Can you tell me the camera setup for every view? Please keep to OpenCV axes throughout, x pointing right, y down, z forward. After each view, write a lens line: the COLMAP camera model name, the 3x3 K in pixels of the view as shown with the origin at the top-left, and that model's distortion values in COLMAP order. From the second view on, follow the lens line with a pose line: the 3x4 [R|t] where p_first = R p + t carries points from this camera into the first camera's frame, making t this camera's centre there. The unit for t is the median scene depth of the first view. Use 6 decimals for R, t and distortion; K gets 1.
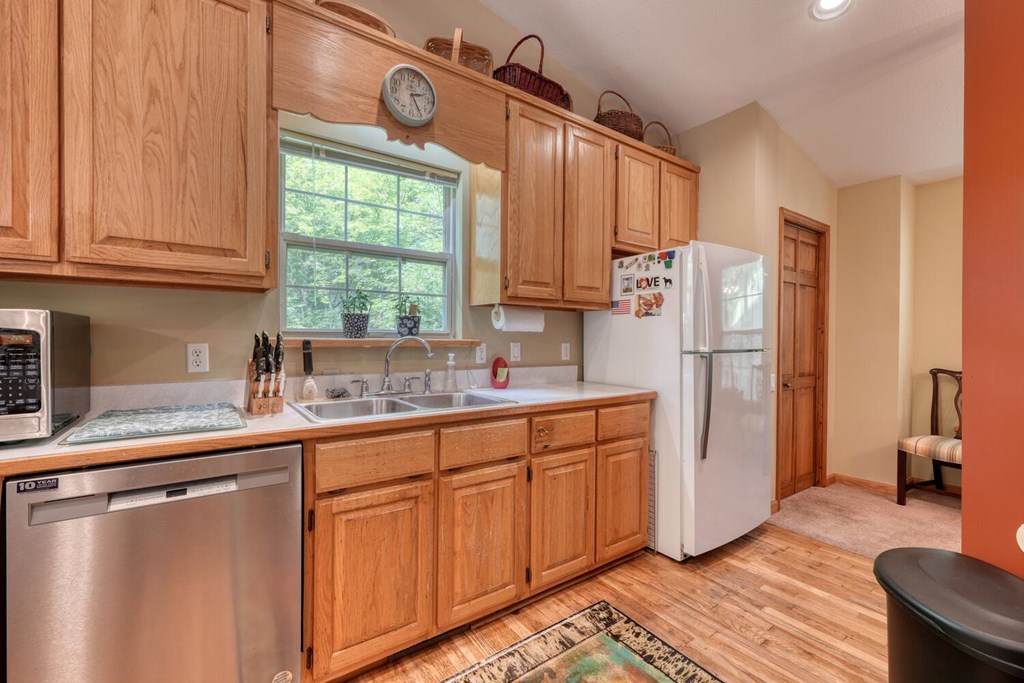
lens RADIAL K [[433.8, 0, 508.1], [0, 433.8, 340.7], [0, 0, 1]] dist [-0.007373, 0.002322]
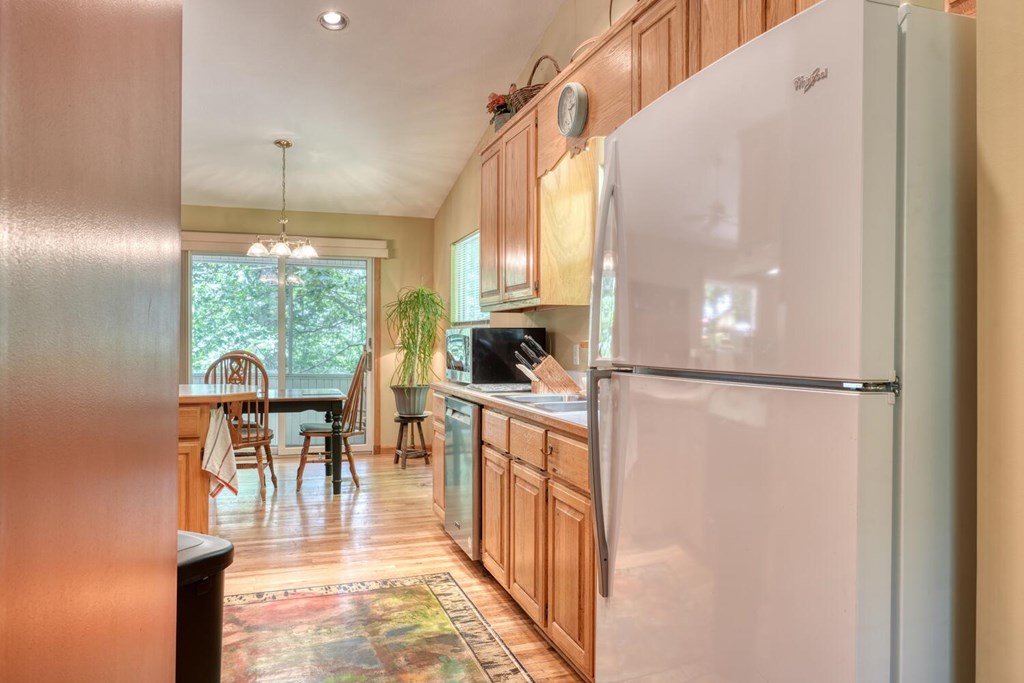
lens RADIAL K [[714.3, 0, 510.3], [0, 714.3, 338.1], [0, 0, 1]] dist [0.002284, -0.004539]
pose [[-0.287410, -0.006426, -0.957786, 1.609167], [-0.009462, 0.999948, -0.003870, -0.003528], [0.957761, 0.007950, -0.287456, 1.483030]]
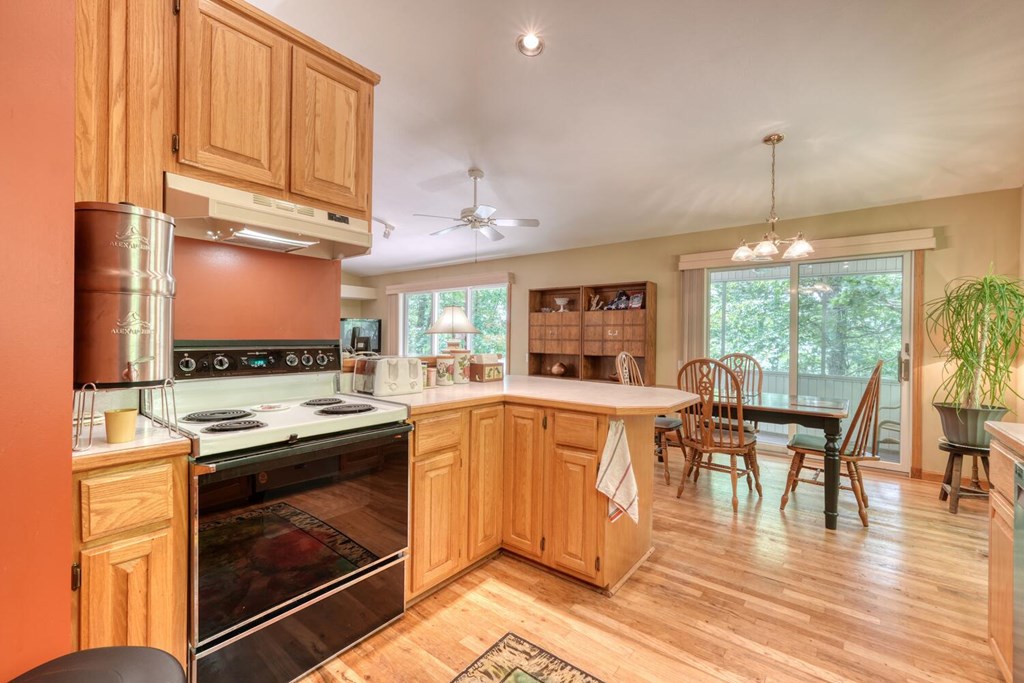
lens RADIAL K [[433.8, 0, 504.7], [0, 433.8, 339.6], [0, 0, 1]] dist [-0.007373, 0.002322]
pose [[-0.960528, -0.015297, -0.277763, 0.375123], [-0.017800, 0.999821, 0.006490, -0.008385], [0.277614, 0.011178, -0.960628, 1.025572]]
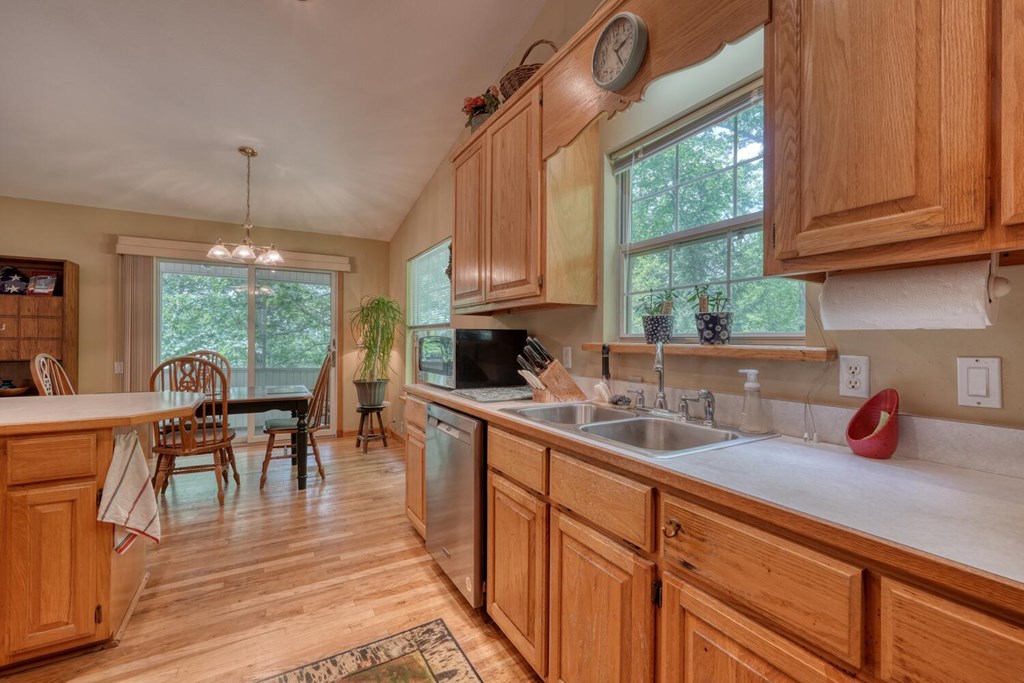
lens RADIAL K [[433.8, 0, 511.8], [0, 433.8, 339.3], [0, 0, 1]] dist [-0.007373, 0.002322]
pose [[-0.086602, -0.007292, -0.996216, 0.672866], [-0.011646, 0.999912, -0.006307, -0.006774], [0.996175, 0.011055, -0.086680, 0.954793]]
